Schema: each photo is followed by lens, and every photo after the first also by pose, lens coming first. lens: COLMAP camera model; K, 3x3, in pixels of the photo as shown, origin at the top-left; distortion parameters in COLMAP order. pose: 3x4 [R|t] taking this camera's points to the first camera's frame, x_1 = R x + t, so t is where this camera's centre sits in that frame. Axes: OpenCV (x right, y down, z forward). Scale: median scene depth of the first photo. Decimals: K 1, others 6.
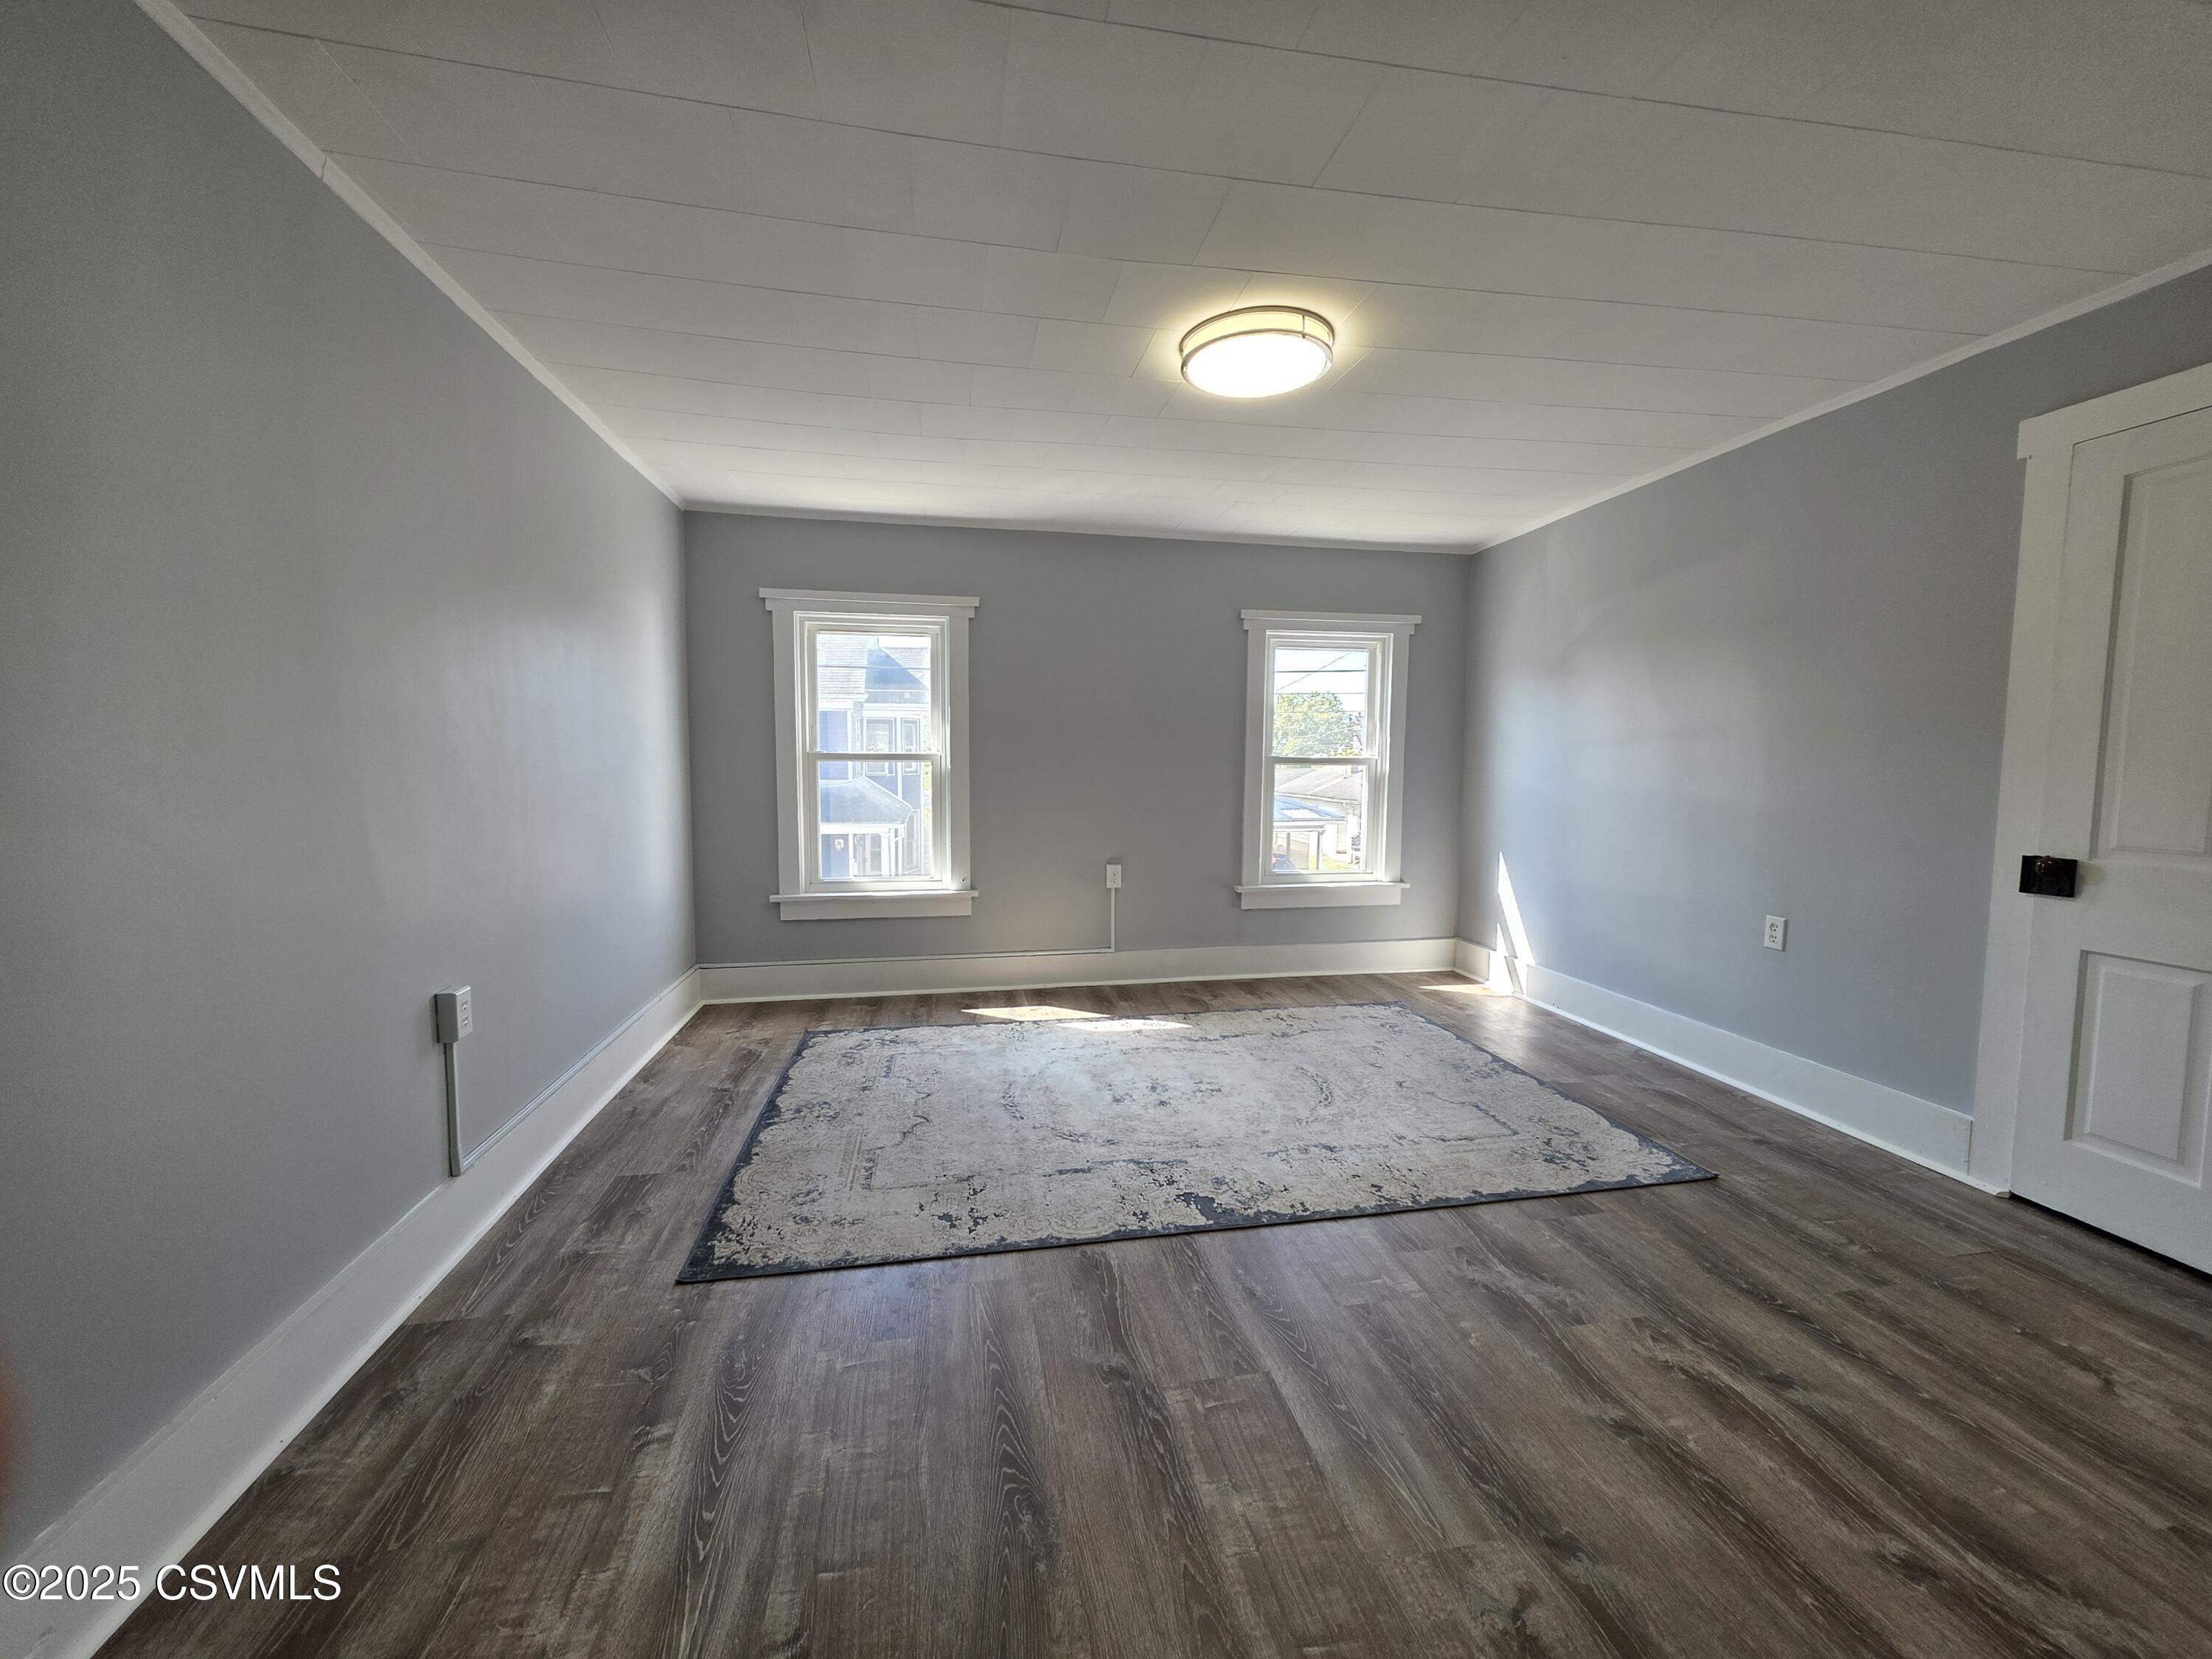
lens RADIAL K [[879.1, 0, 1114.1], [0, 879.1, 816.1], [0, 0, 1]] dist [0.004209, 0.000607]
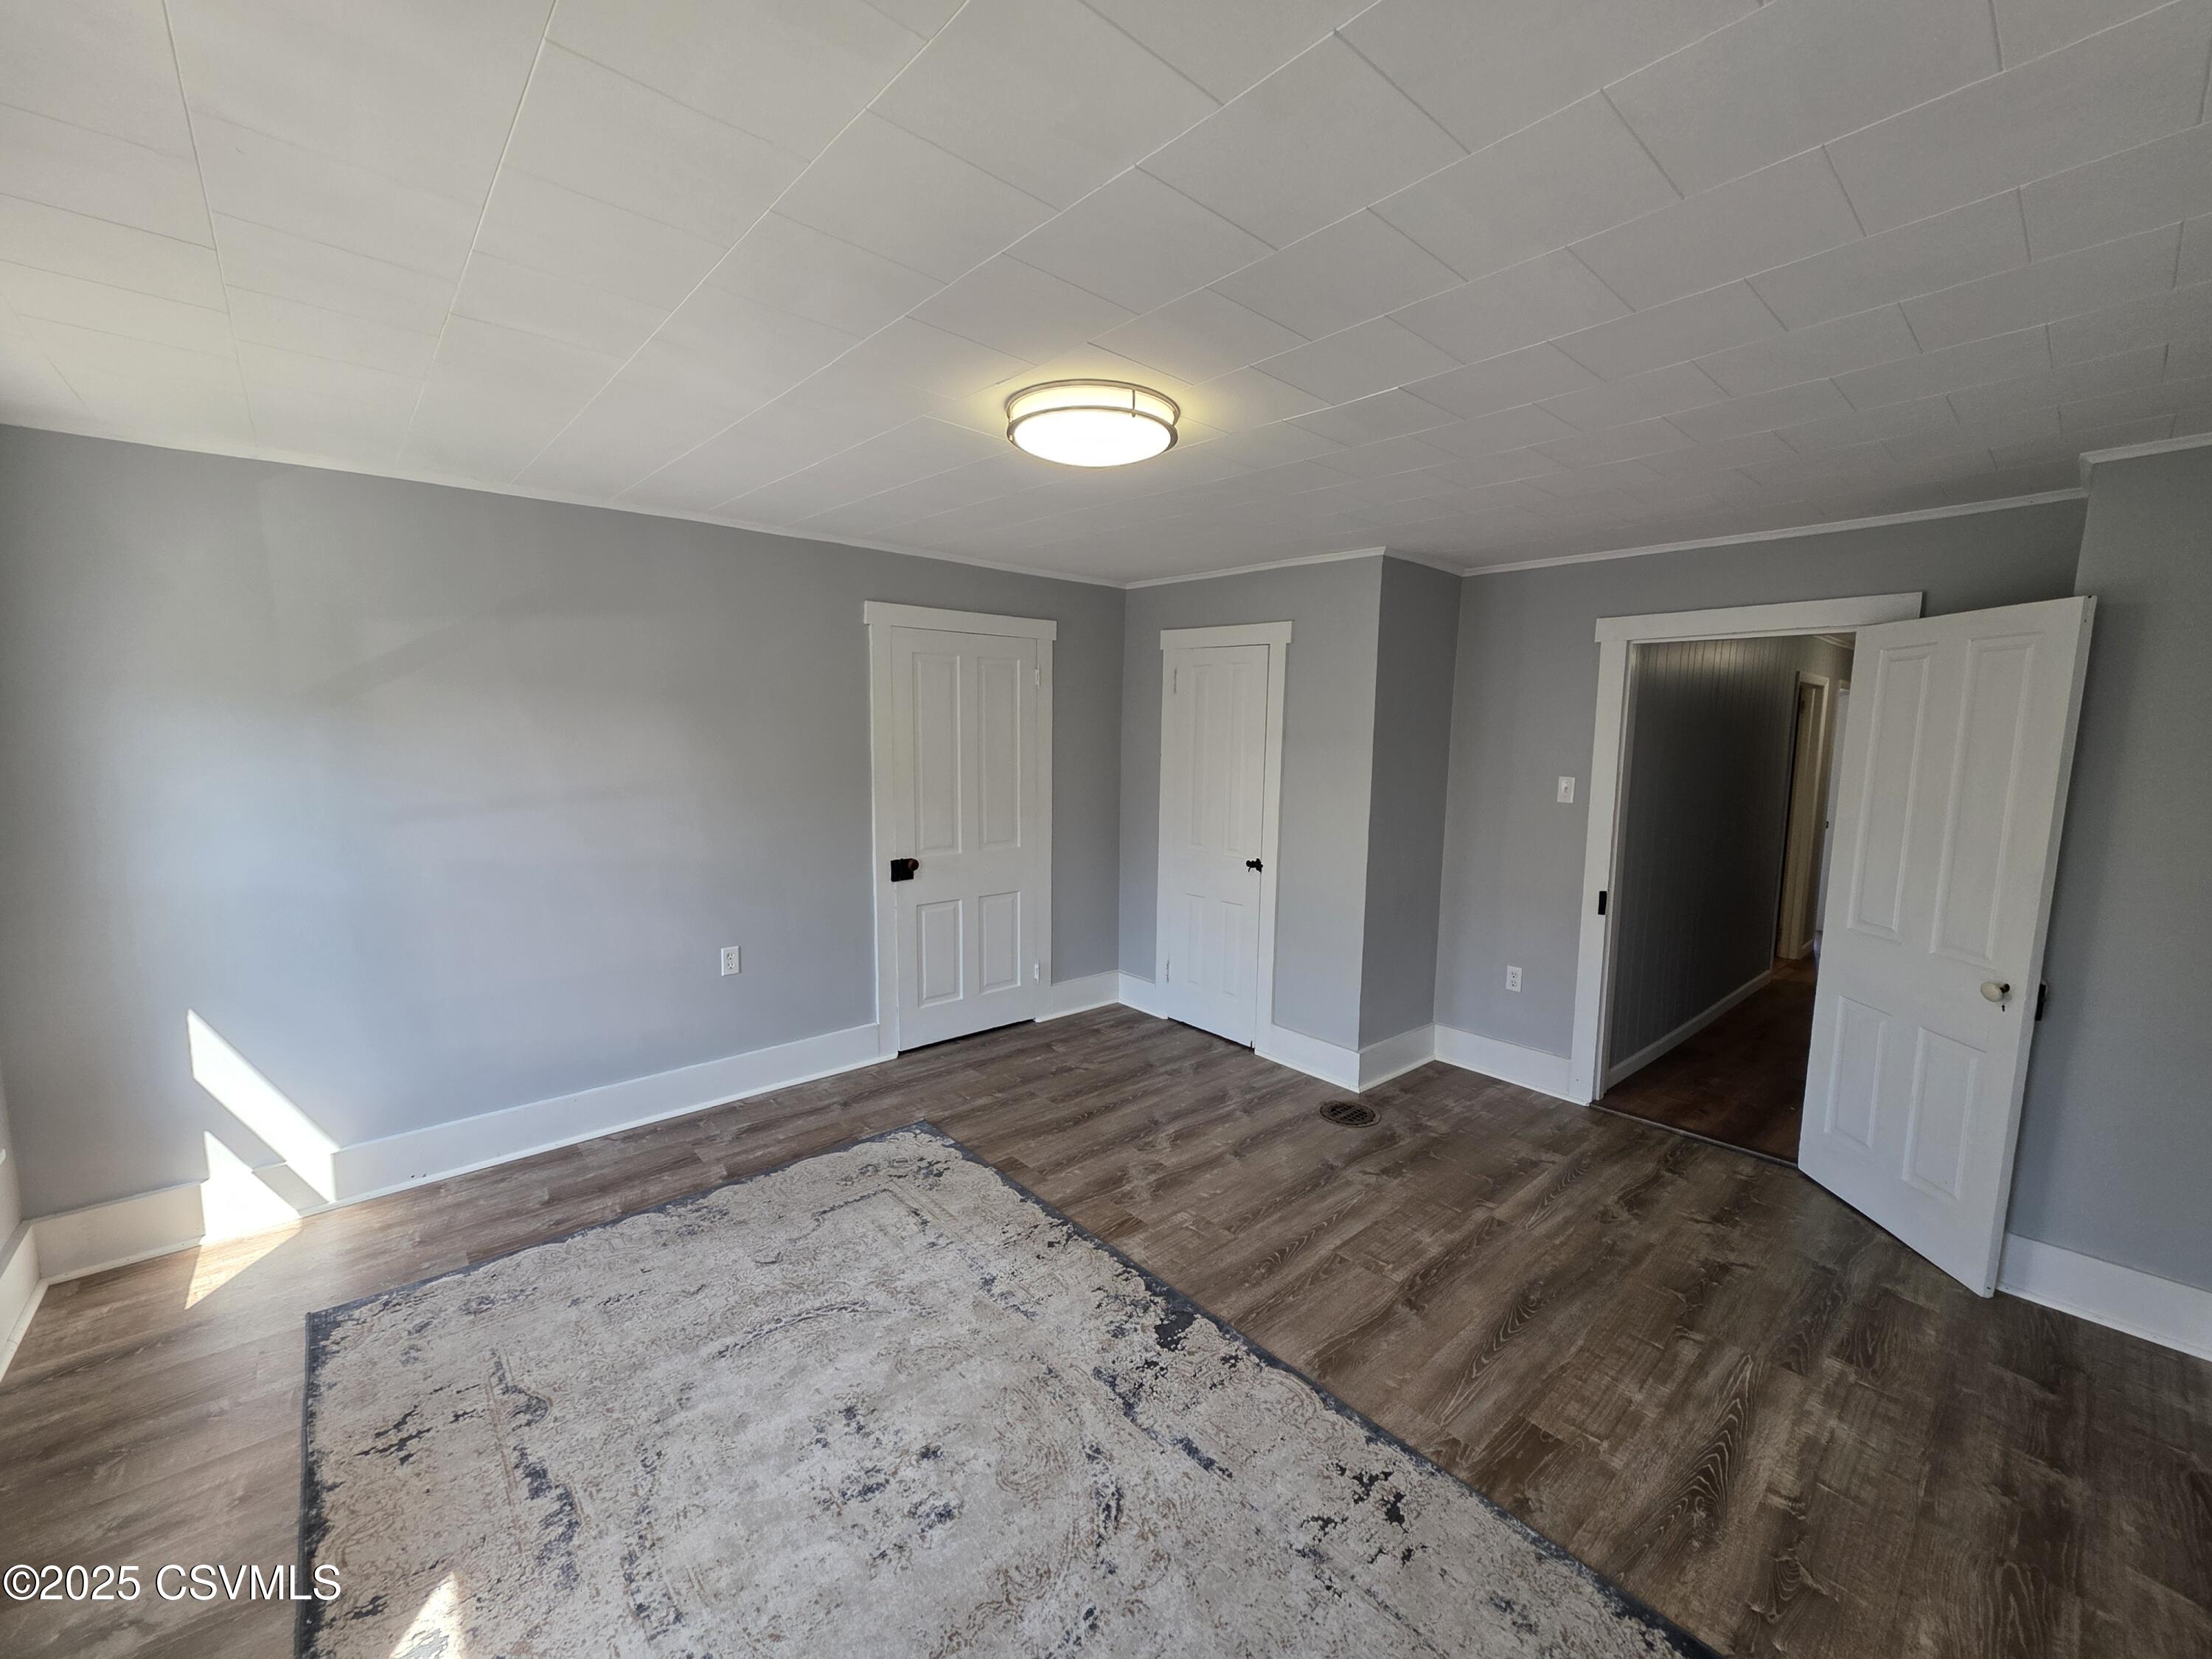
lens RADIAL K [[879.1, 0, 1106.8], [0, 879.1, 820.7], [0, 0, 1]] dist [0.004209, 0.000607]
pose [[-0.500649, -0.105894, 0.859149, -0.660415], [0.044052, 0.988087, 0.147456, -0.274045], [-0.864529, 0.111671, -0.490019, 1.513791]]
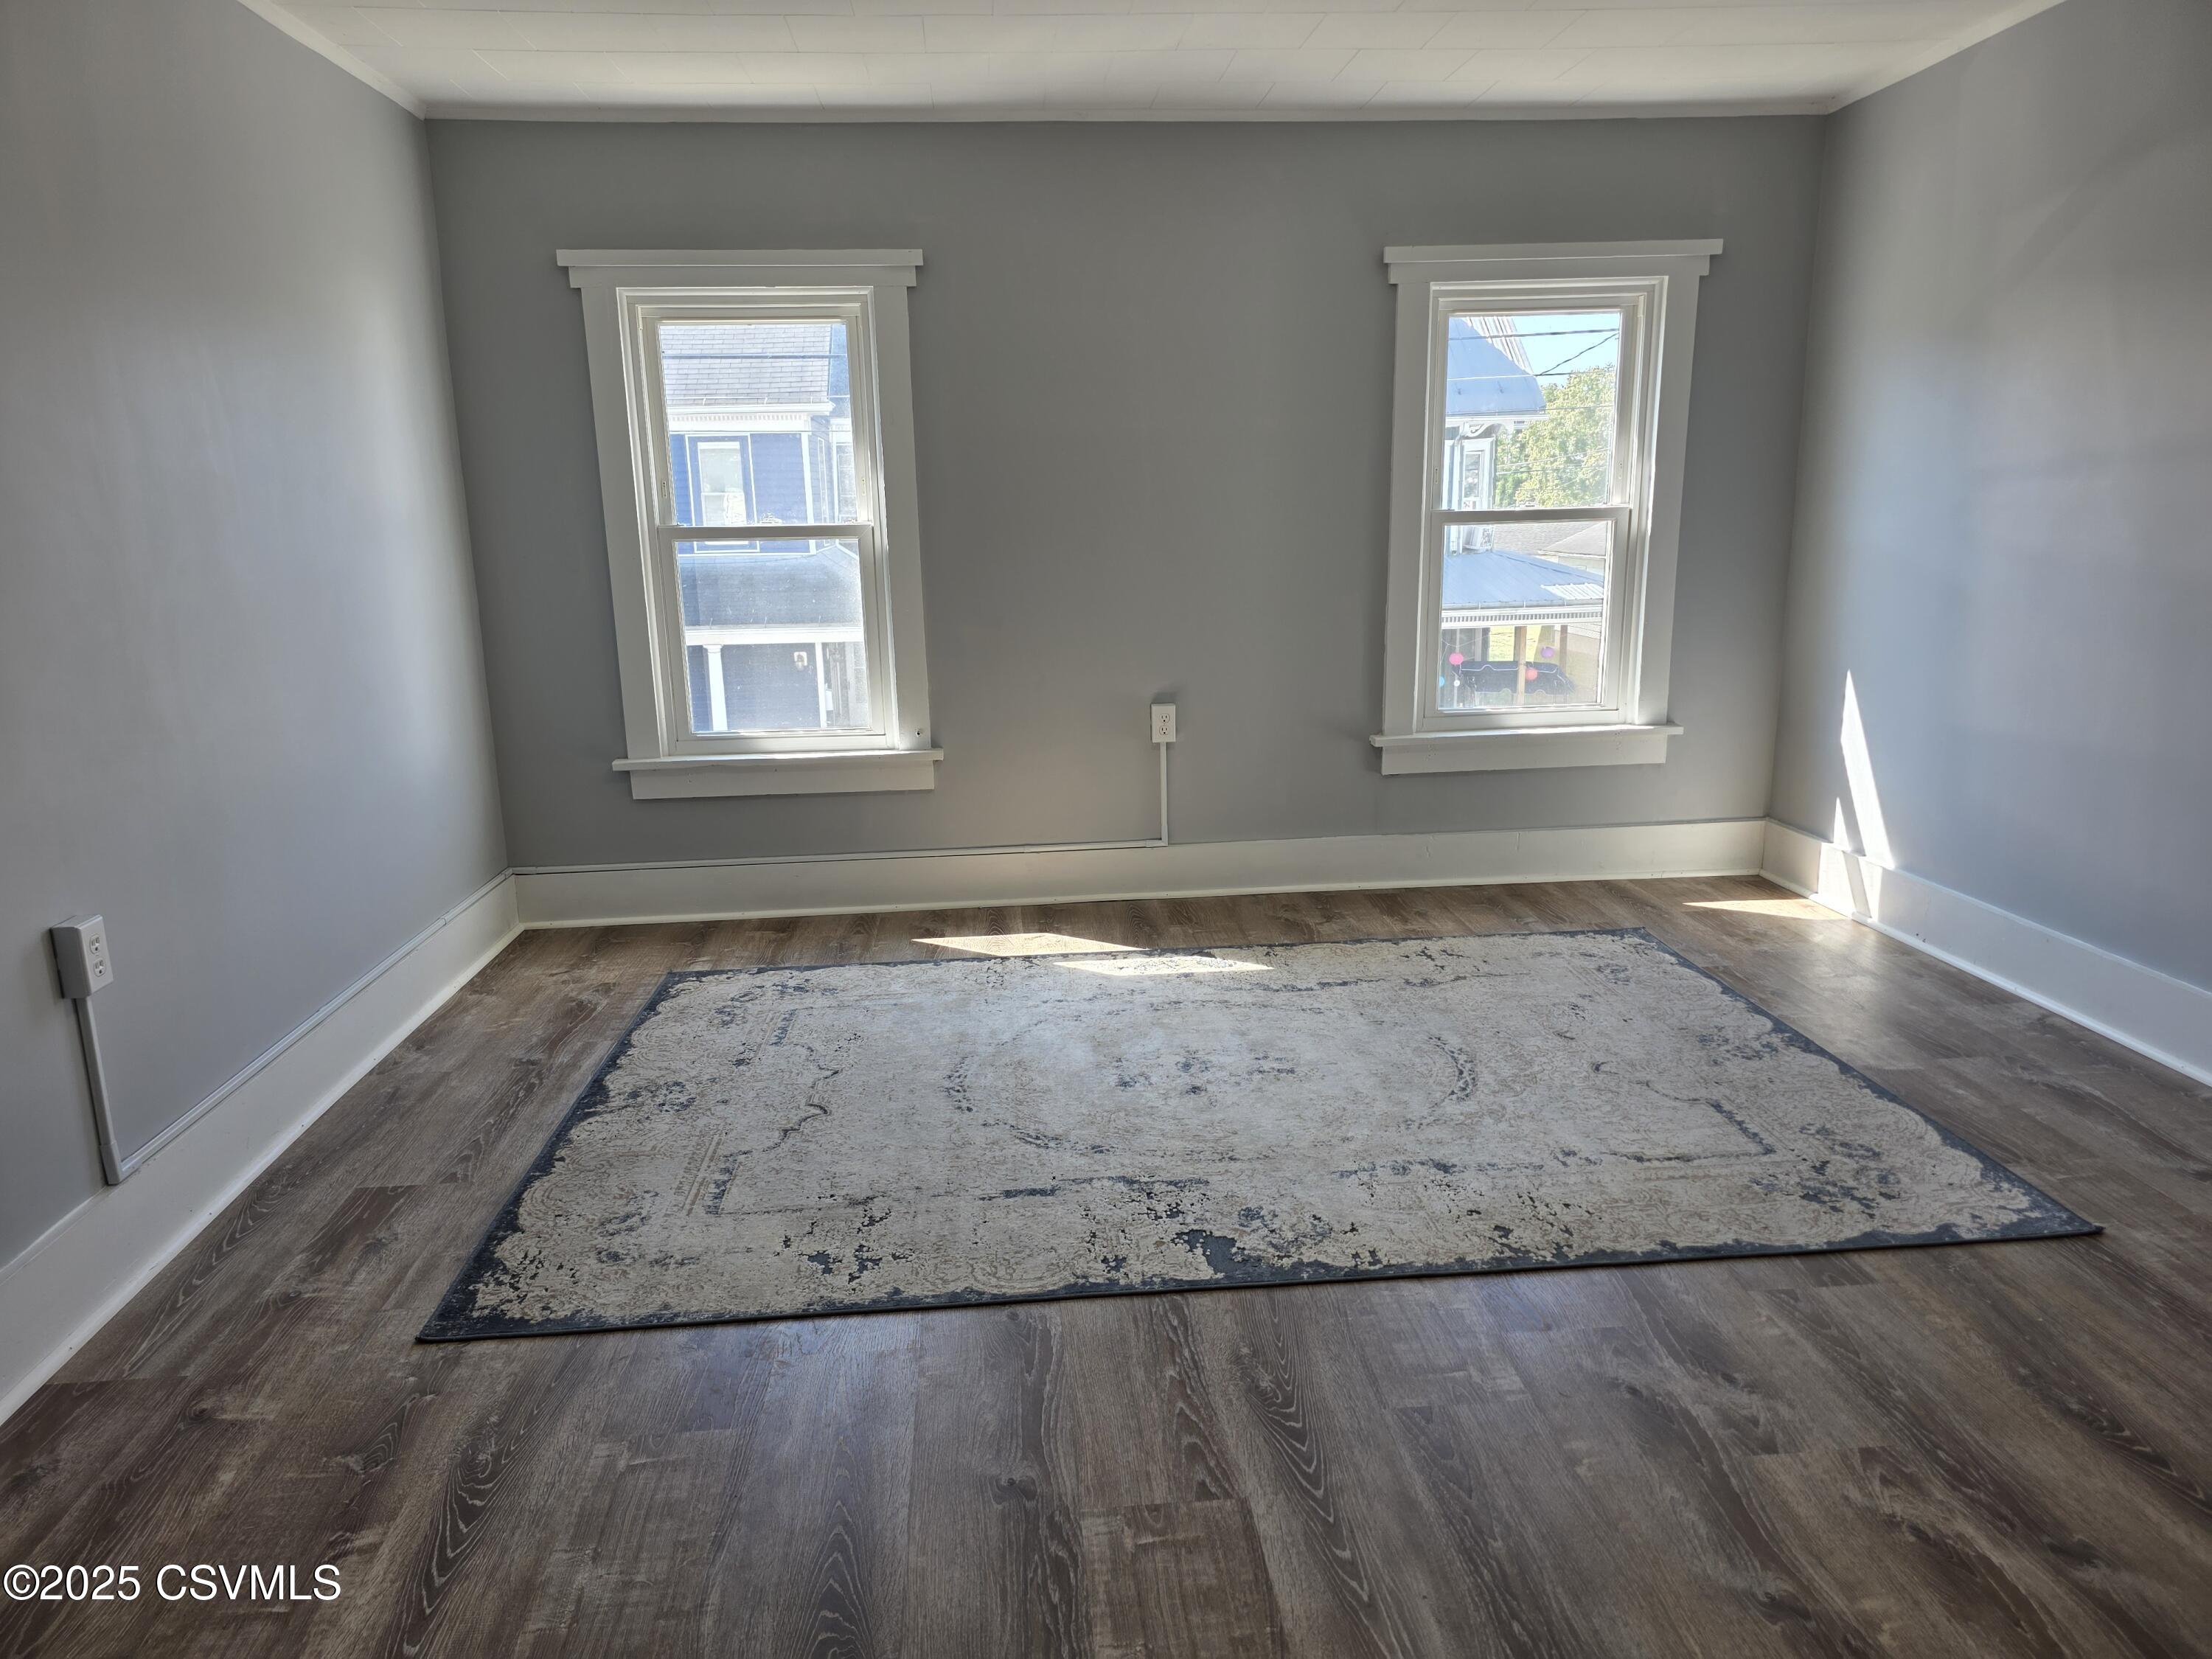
lens RADIAL K [[1476.7, 0, 1109.0], [0, 1476.7, 815.8], [0, 0, 1]] dist [0.061007, -0.052179]
pose [[0.993599, -0.005272, -0.112844, 0.151344], [0.021485, 0.989496, 0.142951, -0.028267], [0.110905, -0.144461, 0.983276, -0.028493]]
